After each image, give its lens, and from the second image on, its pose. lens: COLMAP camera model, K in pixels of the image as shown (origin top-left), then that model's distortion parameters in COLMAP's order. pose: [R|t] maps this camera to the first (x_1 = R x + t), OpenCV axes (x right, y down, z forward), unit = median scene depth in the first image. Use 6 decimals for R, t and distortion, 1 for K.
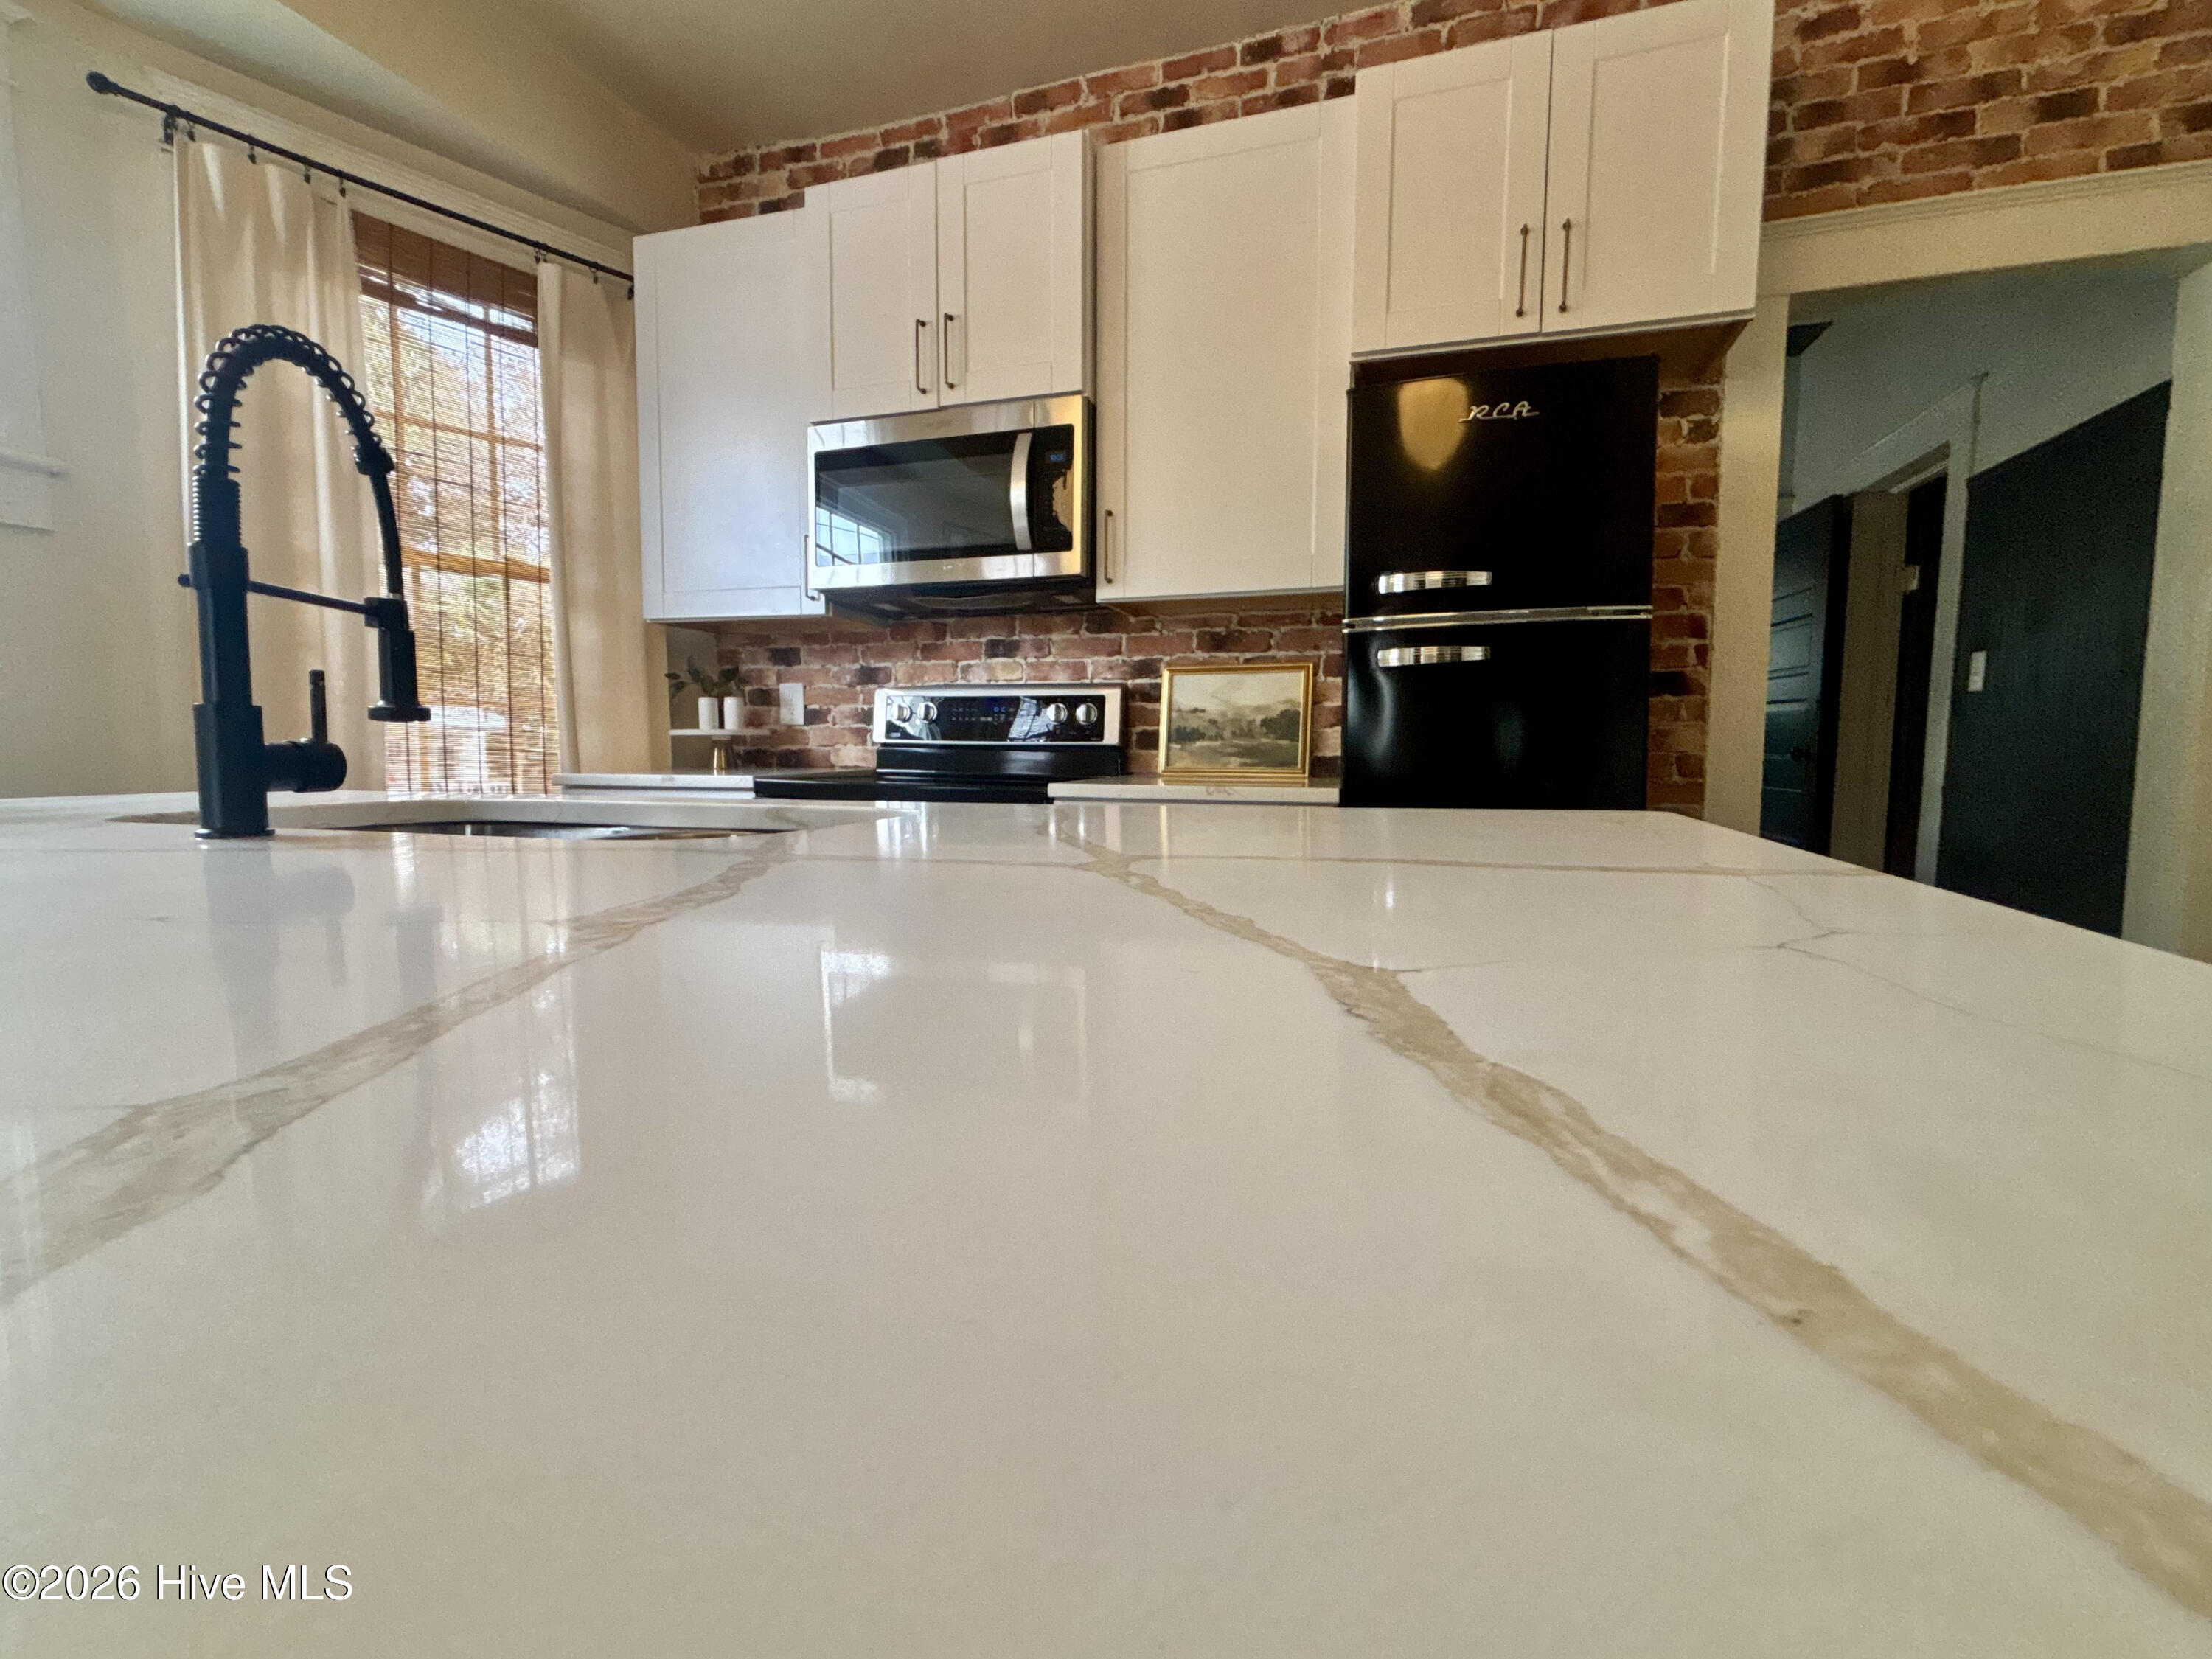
lens RADIAL K [[979.1, 0, 1101.8], [0, 979.1, 821.9], [0, 0, 1]] dist [0.002469, -0.000882]
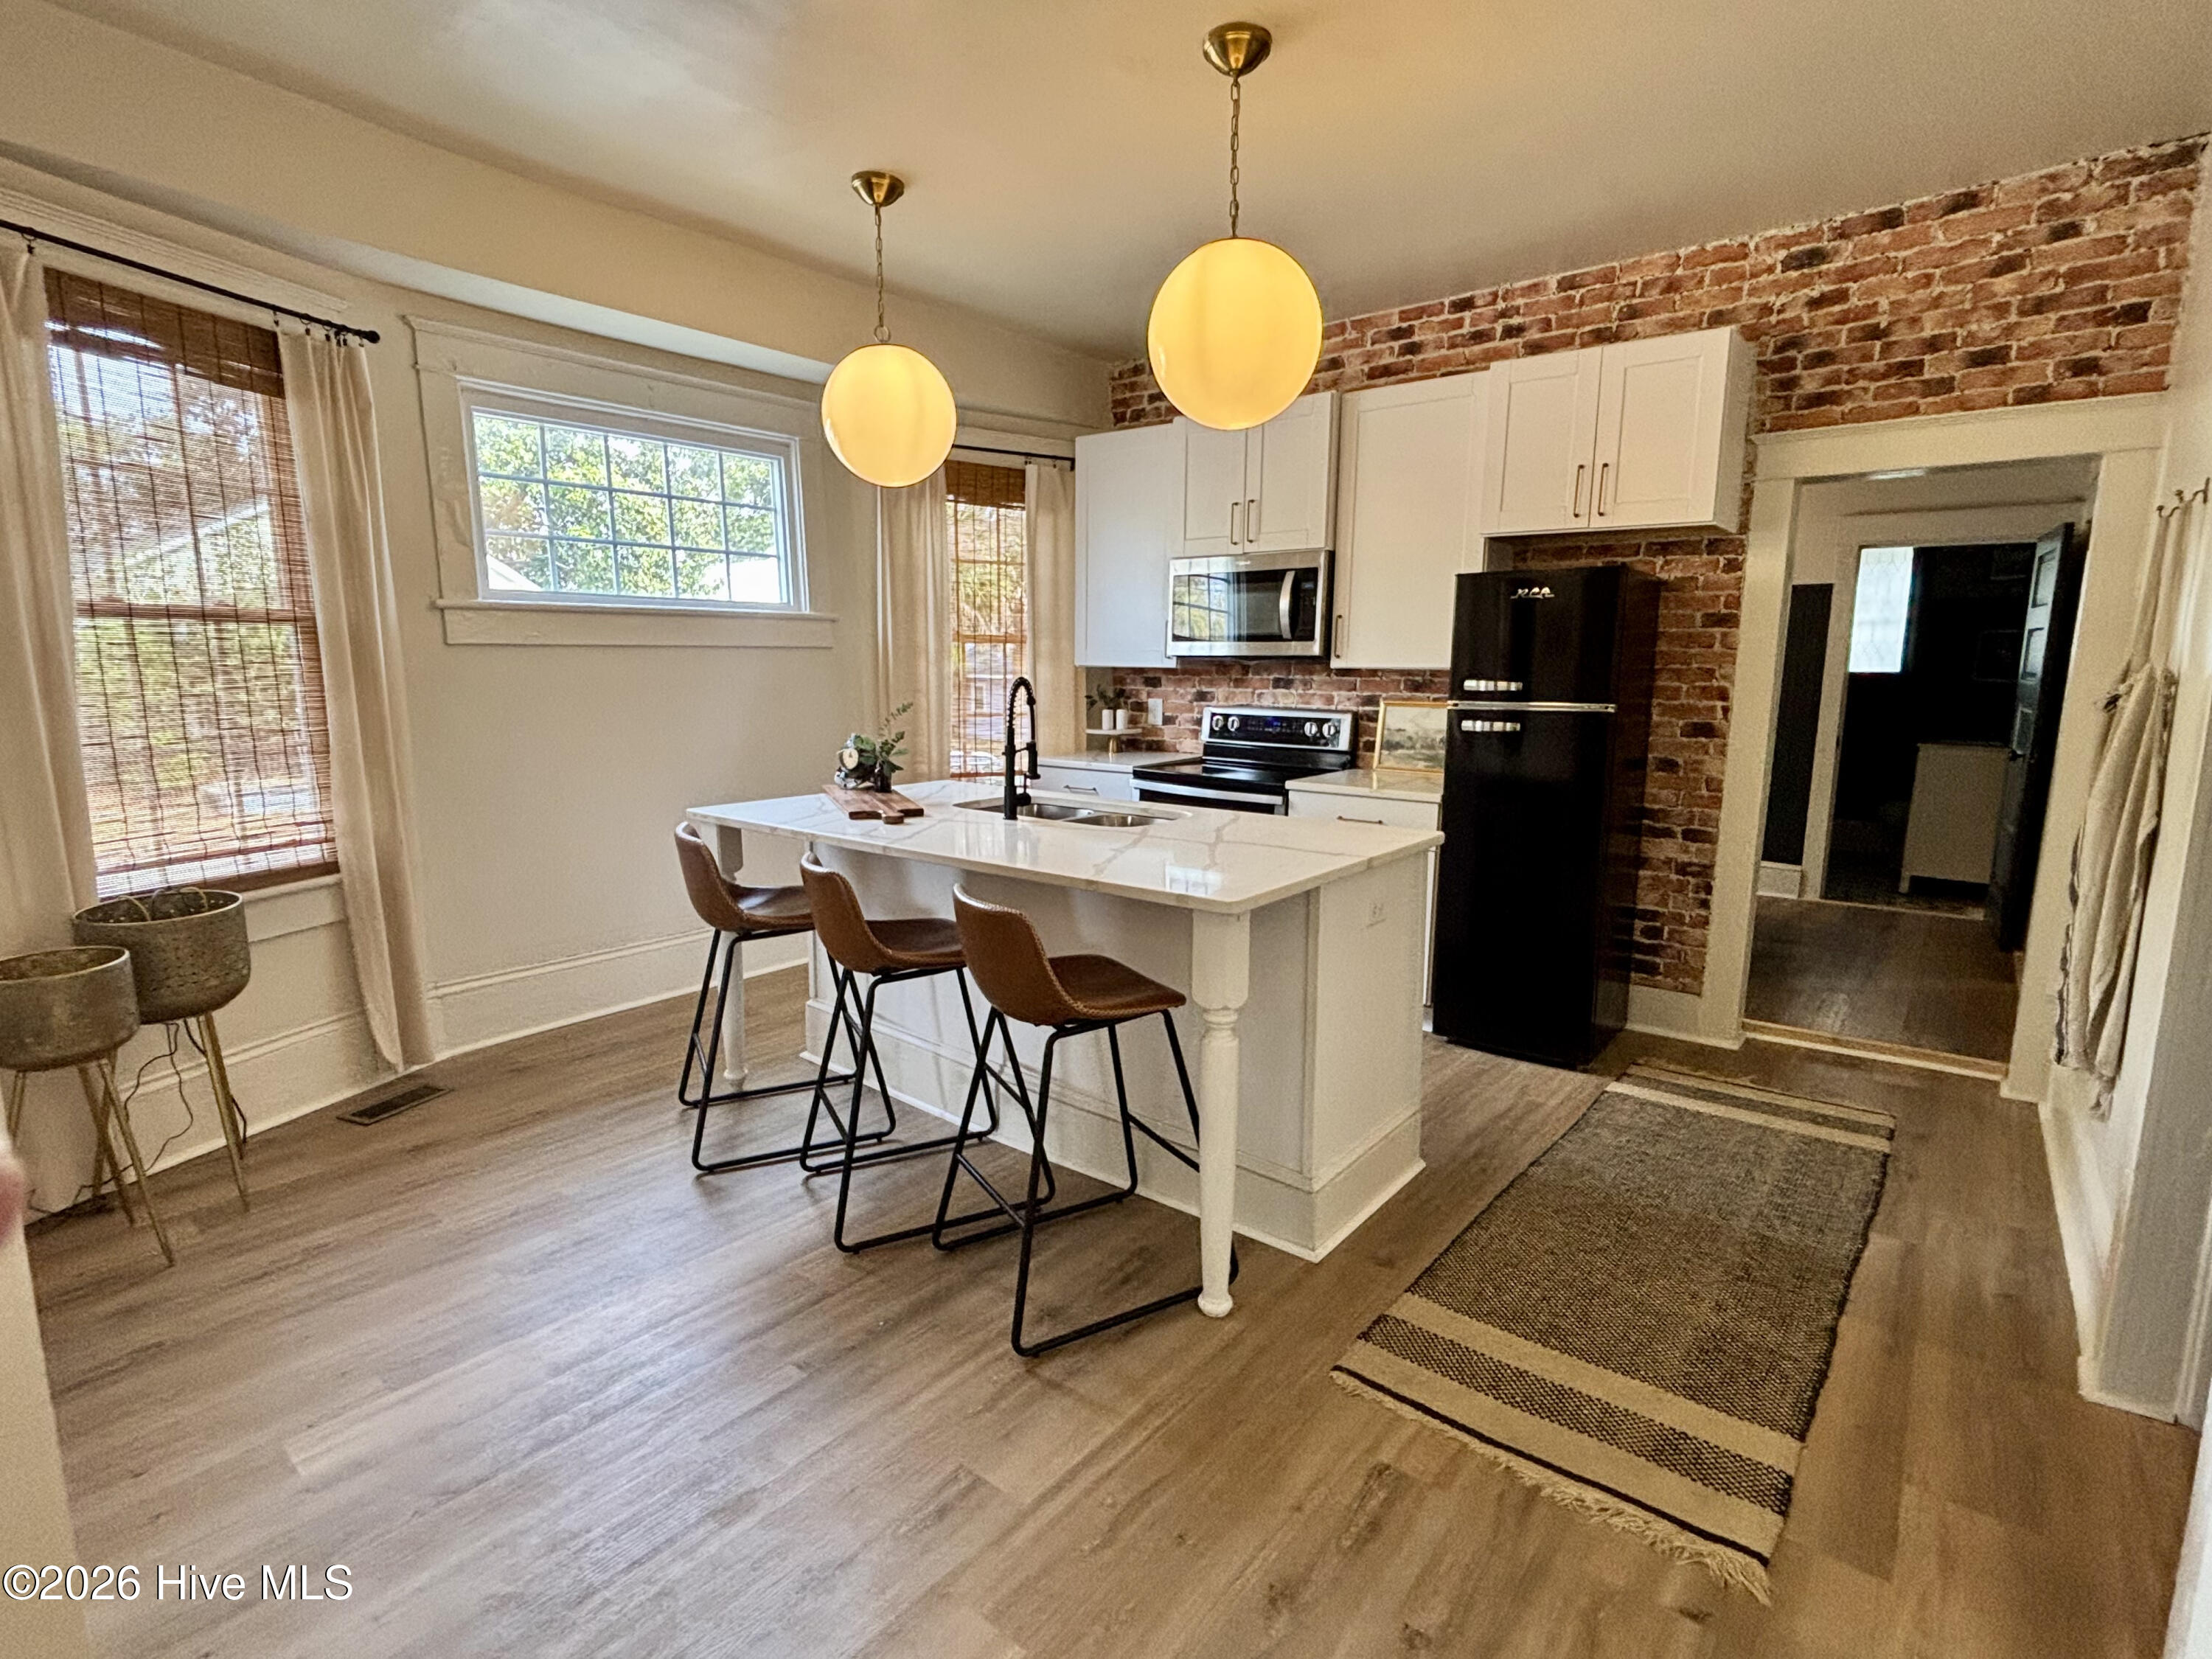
lens RADIAL K [[1065.6, 0, 1106.0], [0, 1065.6, 829.5], [0, 0, 1]] dist [-0.001985, 0.004366]
pose [[0.936673, 0.062026, -0.344670, 0.266012], [-0.034116, 0.995670, 0.086467, -0.090595], [0.348541, -0.069232, 0.934733, -0.809398]]
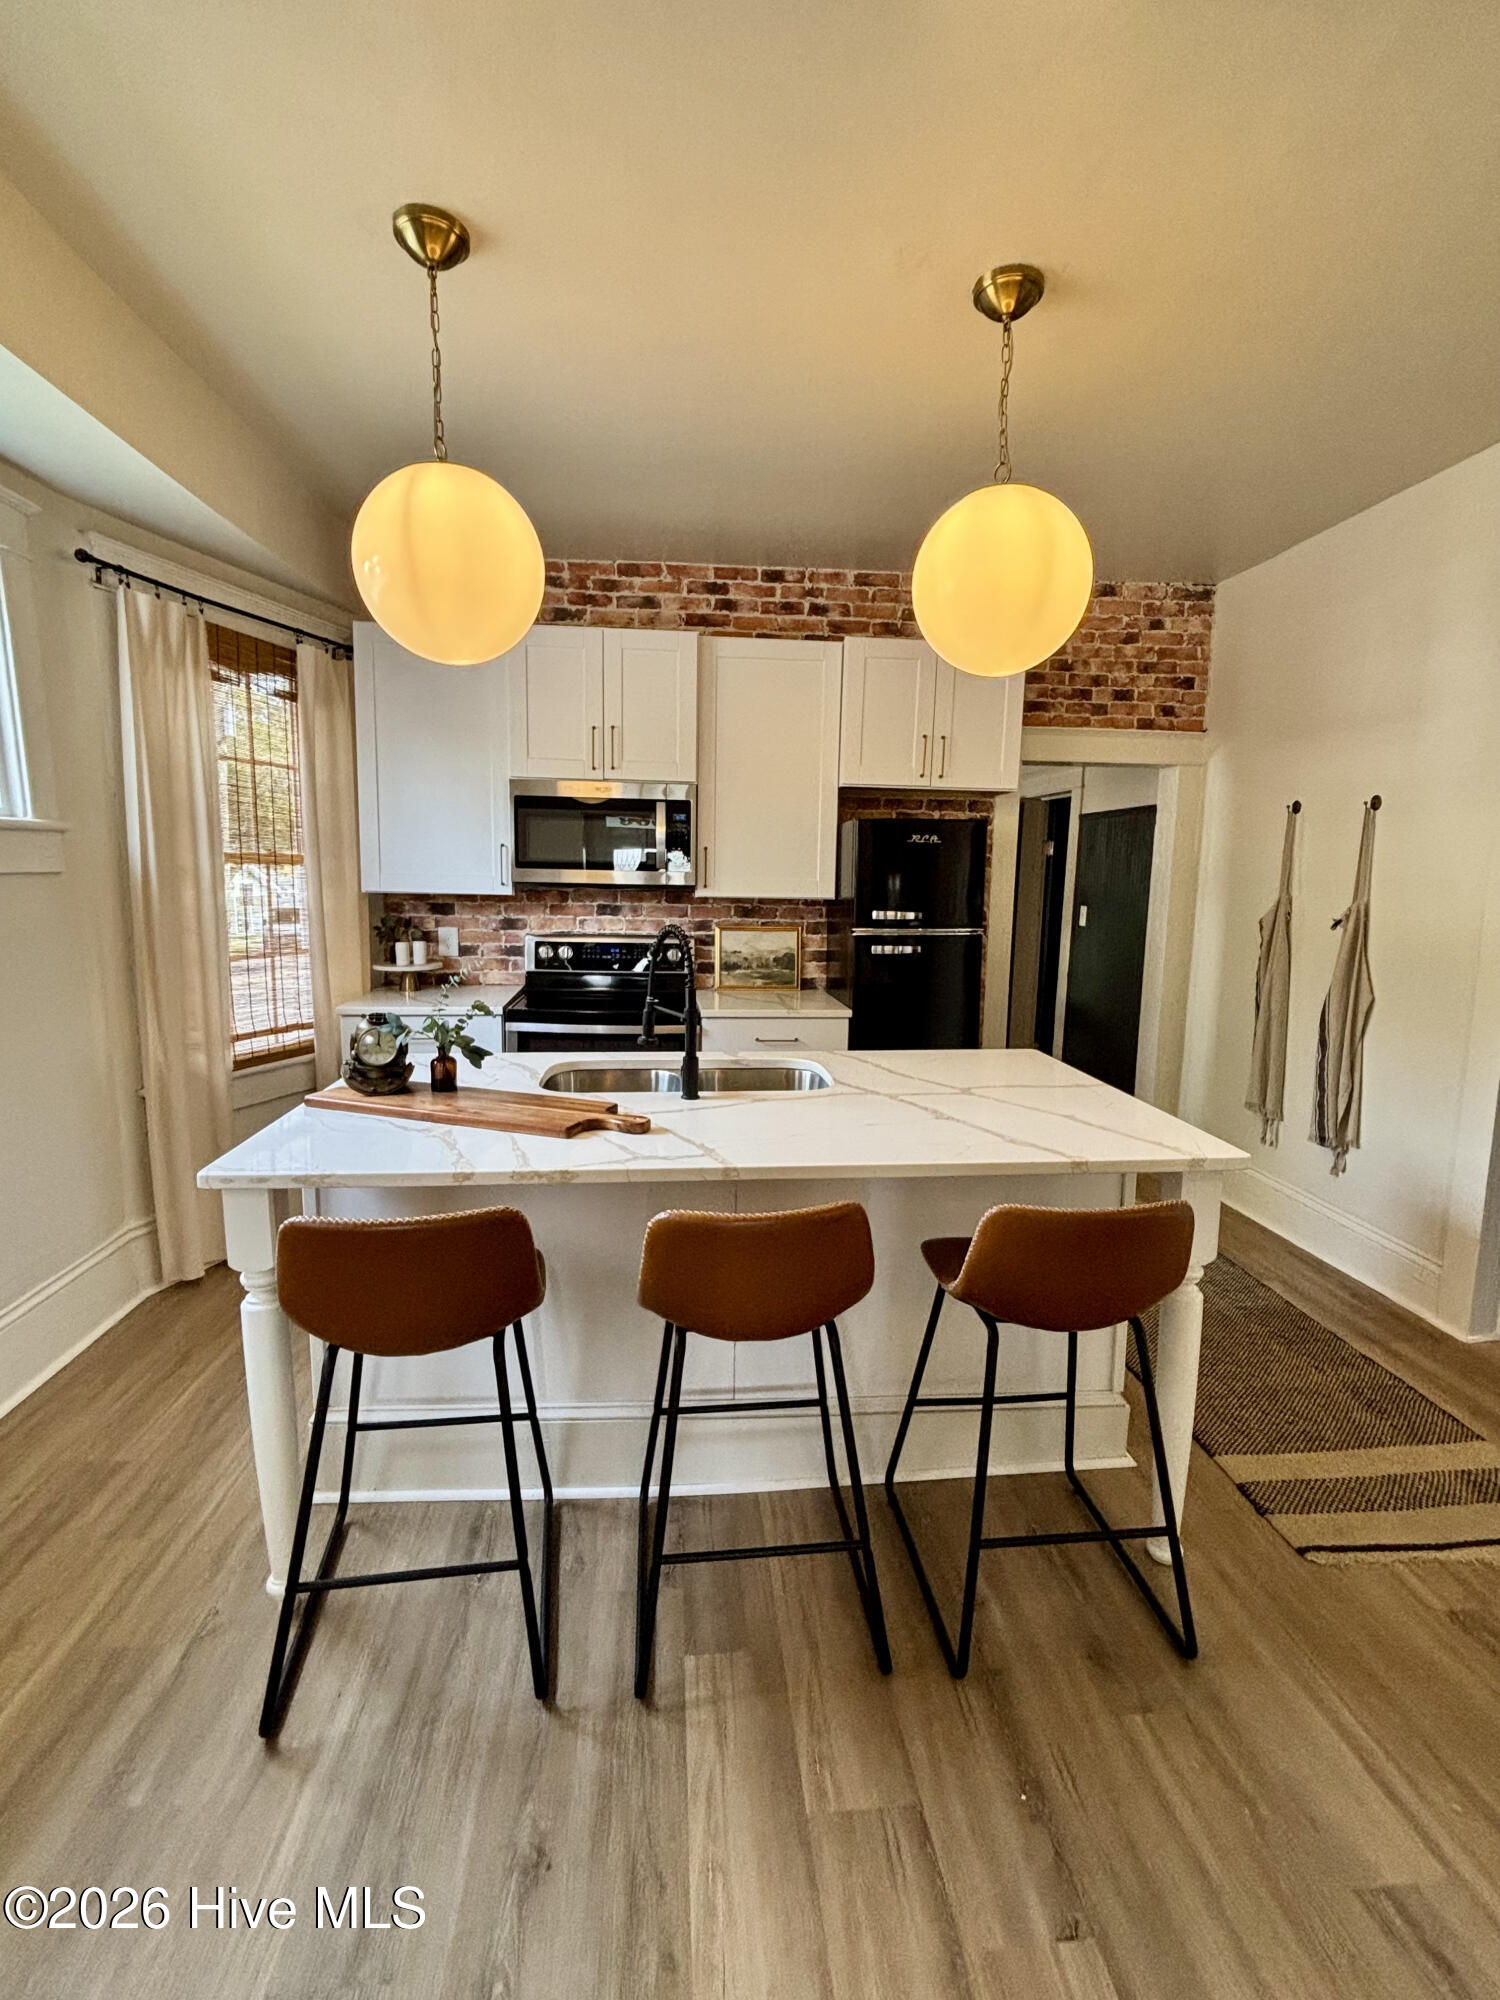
lens RADIAL K [[919.1, 0, 750.0], [0, 919.1, 1000.0], [0, 0, 1]] dist [0.002479, 0.000172]
pose [[0.916570, -0.042509, 0.397608, -0.550606], [0.016778, 0.997546, 0.067973, -0.145484], [-0.399522, -0.055631, 0.915034, -0.516116]]
